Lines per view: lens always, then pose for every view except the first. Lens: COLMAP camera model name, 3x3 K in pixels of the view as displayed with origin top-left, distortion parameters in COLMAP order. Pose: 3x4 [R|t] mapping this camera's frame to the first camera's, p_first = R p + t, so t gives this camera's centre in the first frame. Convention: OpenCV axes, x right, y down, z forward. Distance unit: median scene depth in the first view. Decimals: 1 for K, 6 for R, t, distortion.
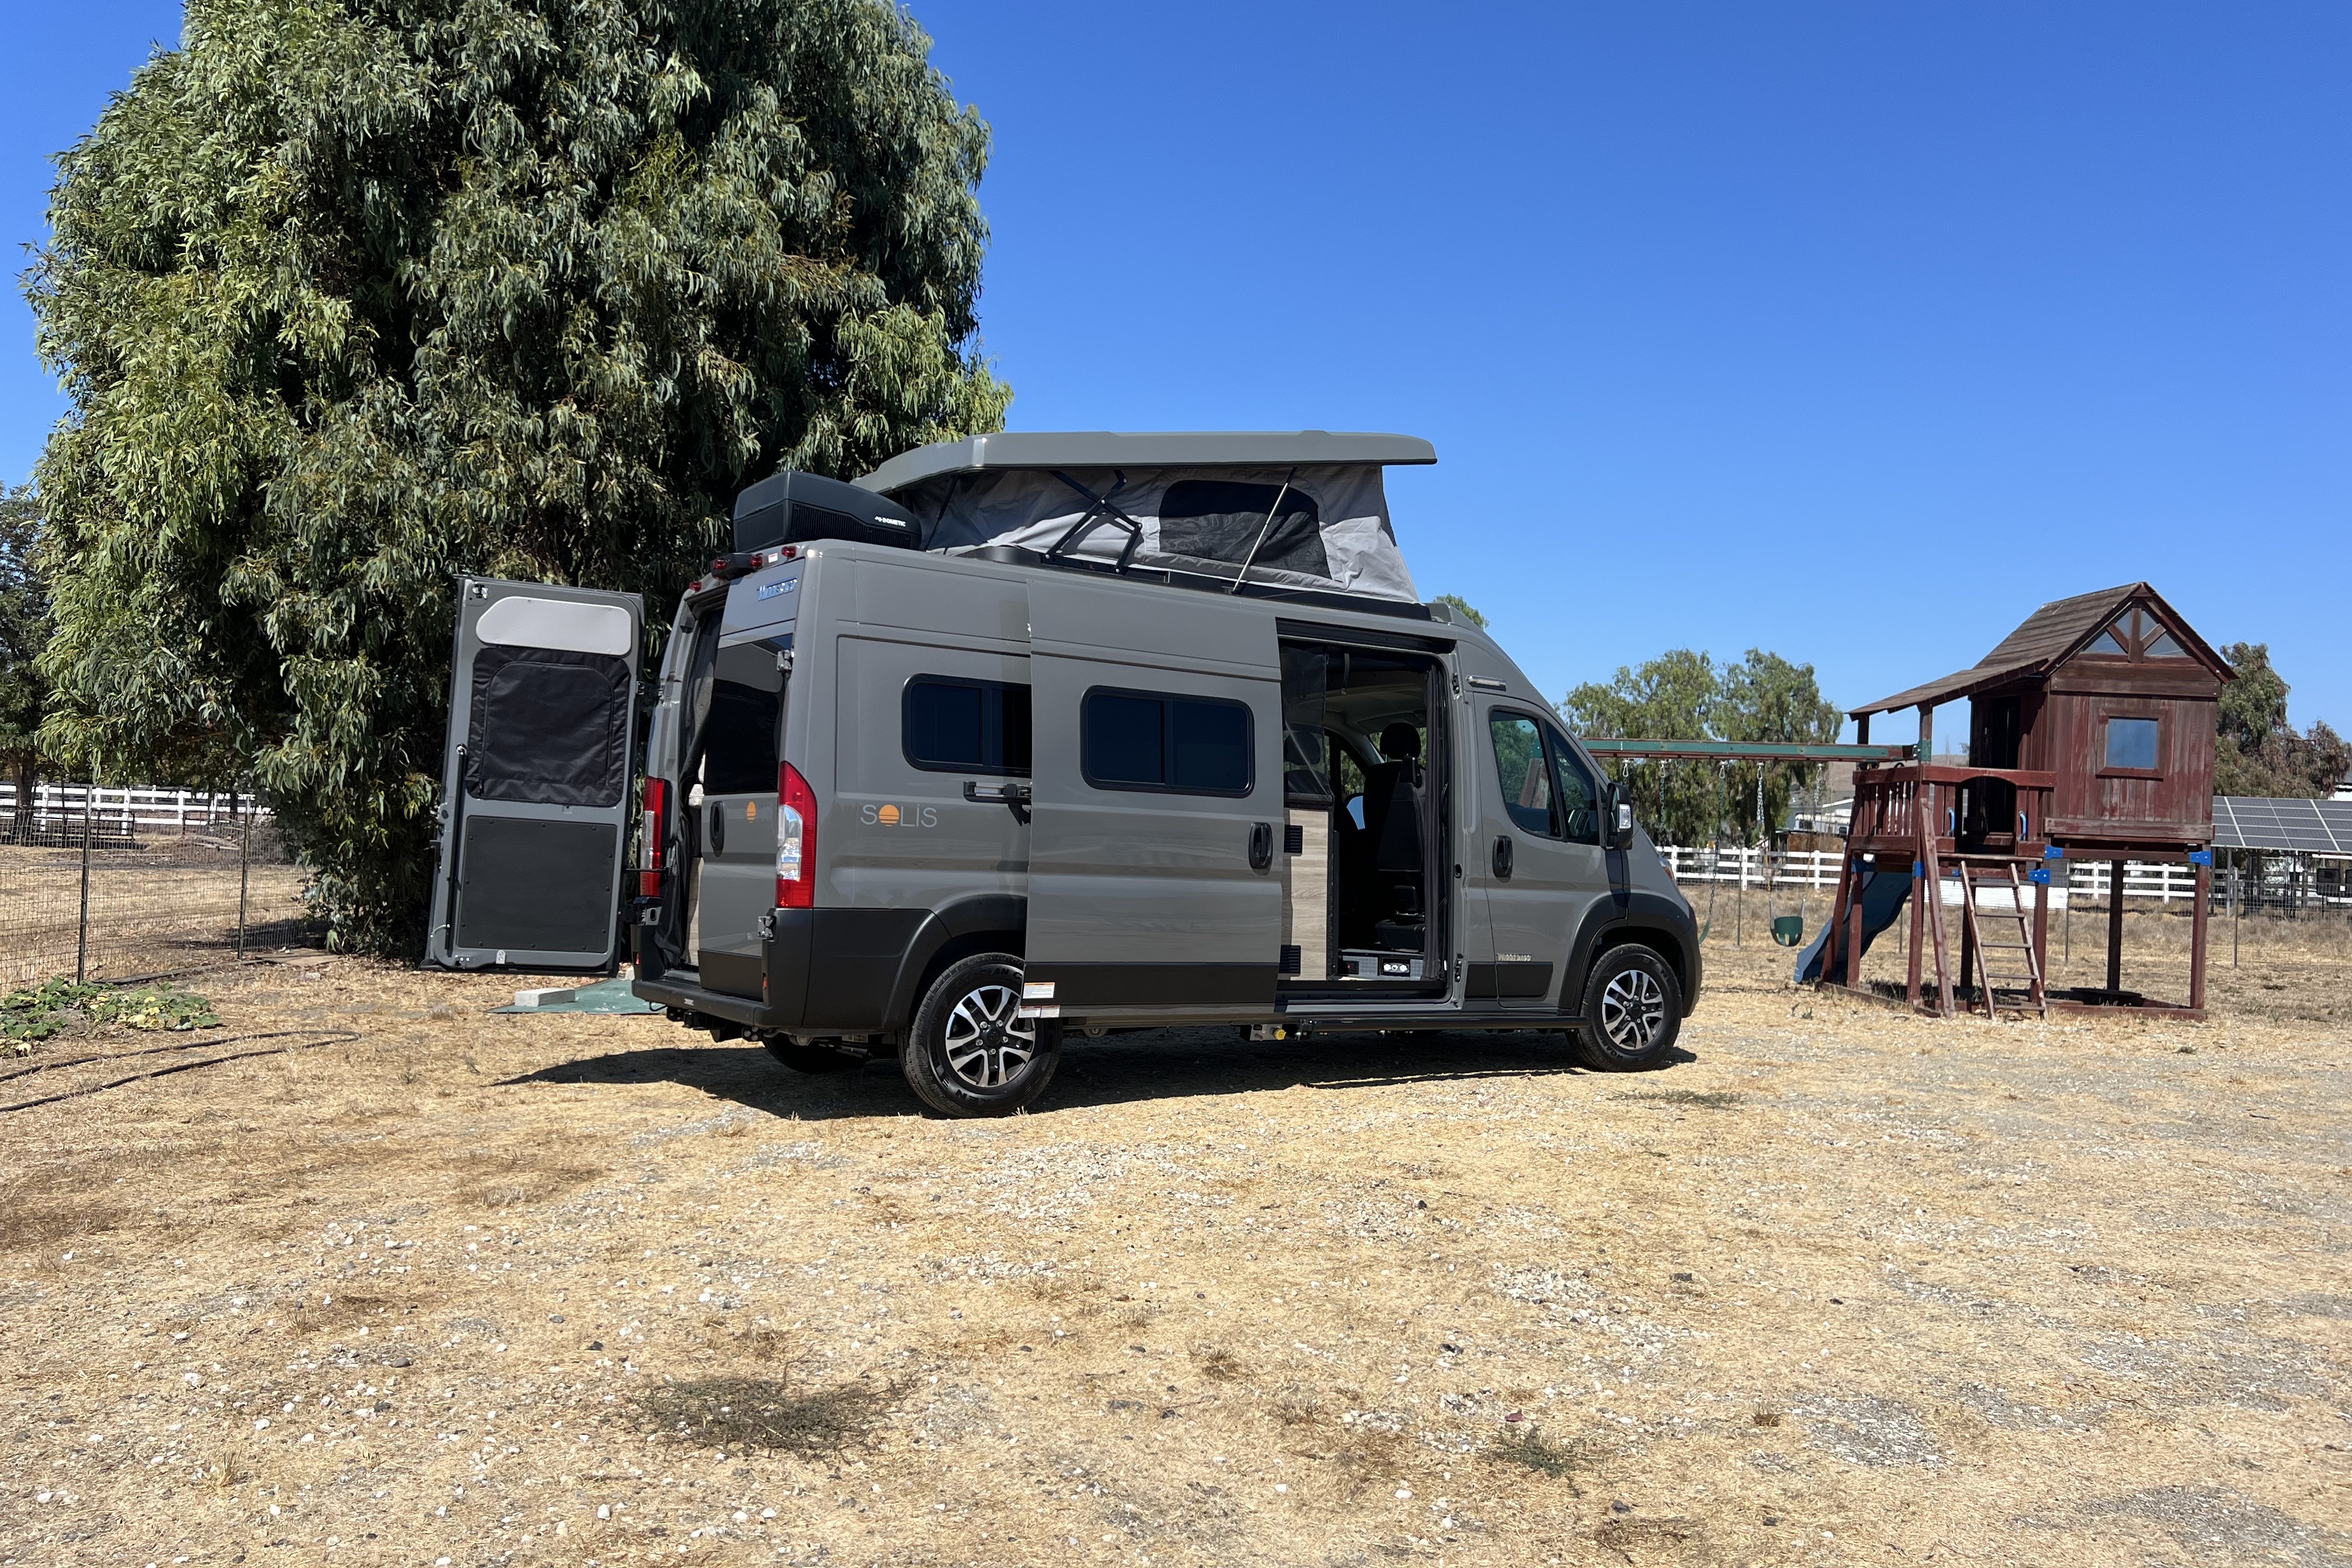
lens RADIAL K [[1747.2, 0, 1176.0], [0, 1747.2, 784.0], [0, 0, 1]] dist [0.000688, 0.000001]
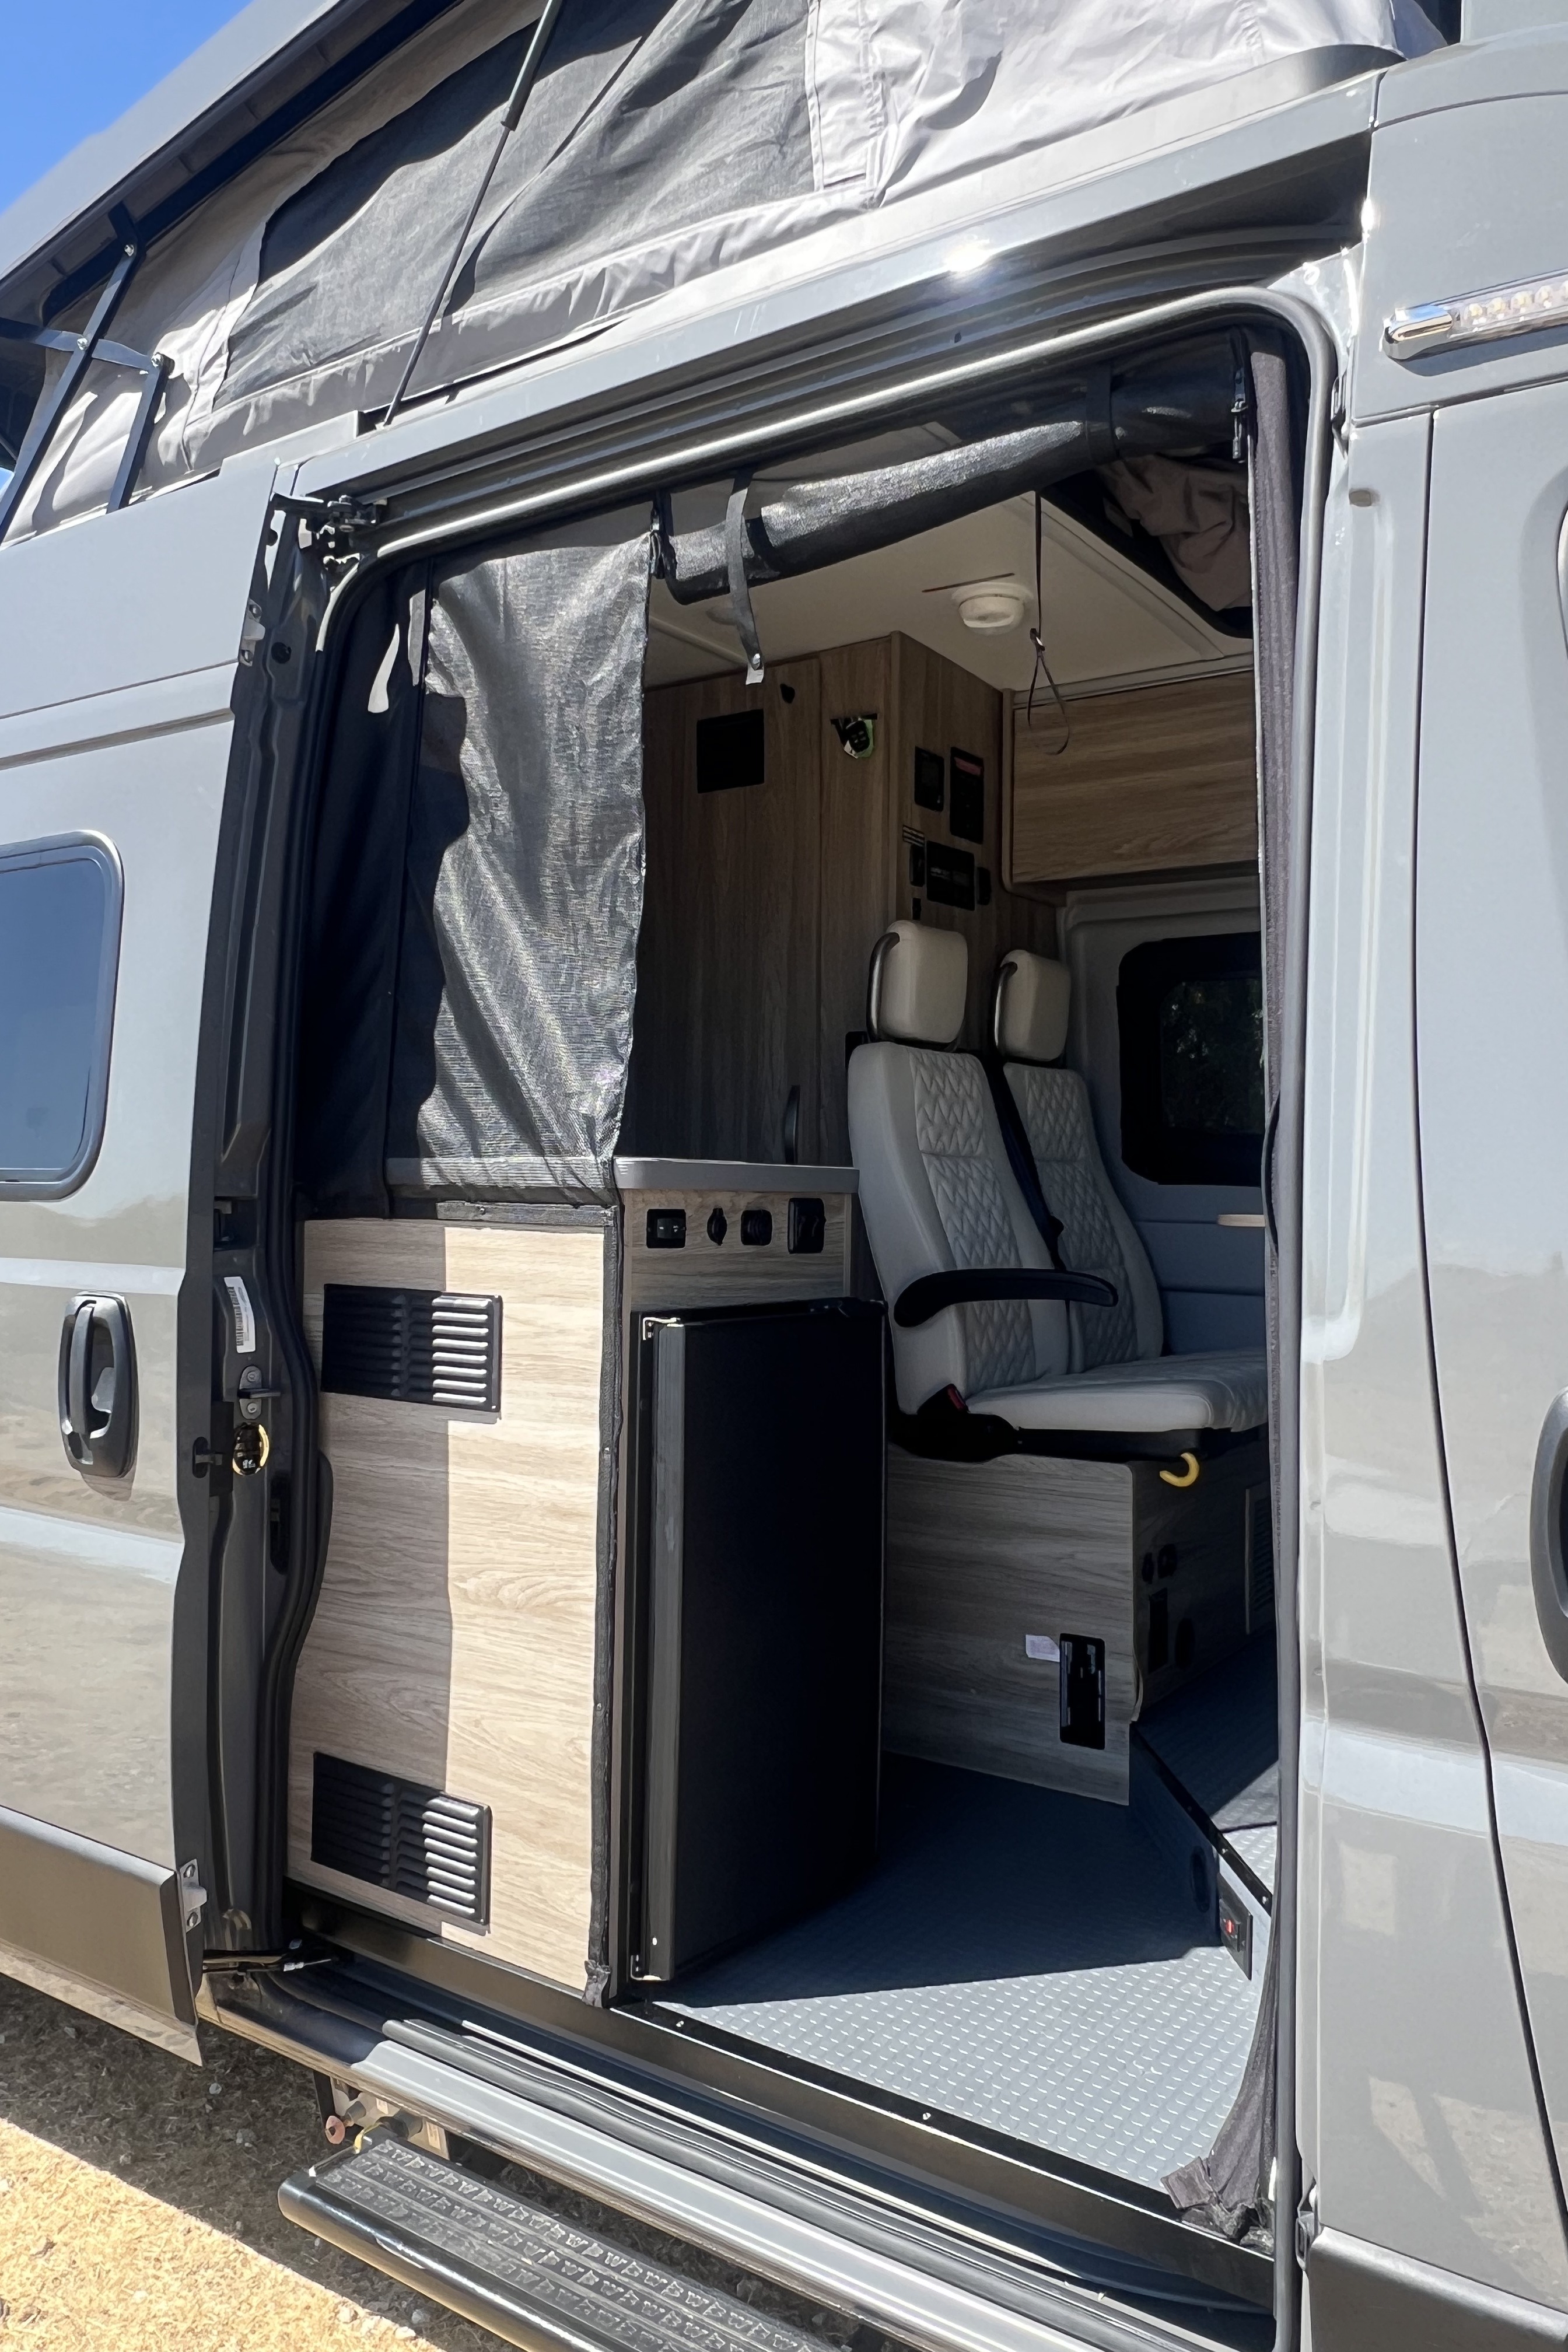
lens RADIAL K [[1710.3, 0, 784.0], [0, 1710.3, 1176.0], [0, 0, 1]] dist [-0.001524, -0.005762]
pose [[0.393109, -0.025845, -0.919128, 0.297623], [0.042884, 0.999032, -0.009750, 0.011853], [0.918491, -0.035583, 0.393837, 0.942333]]
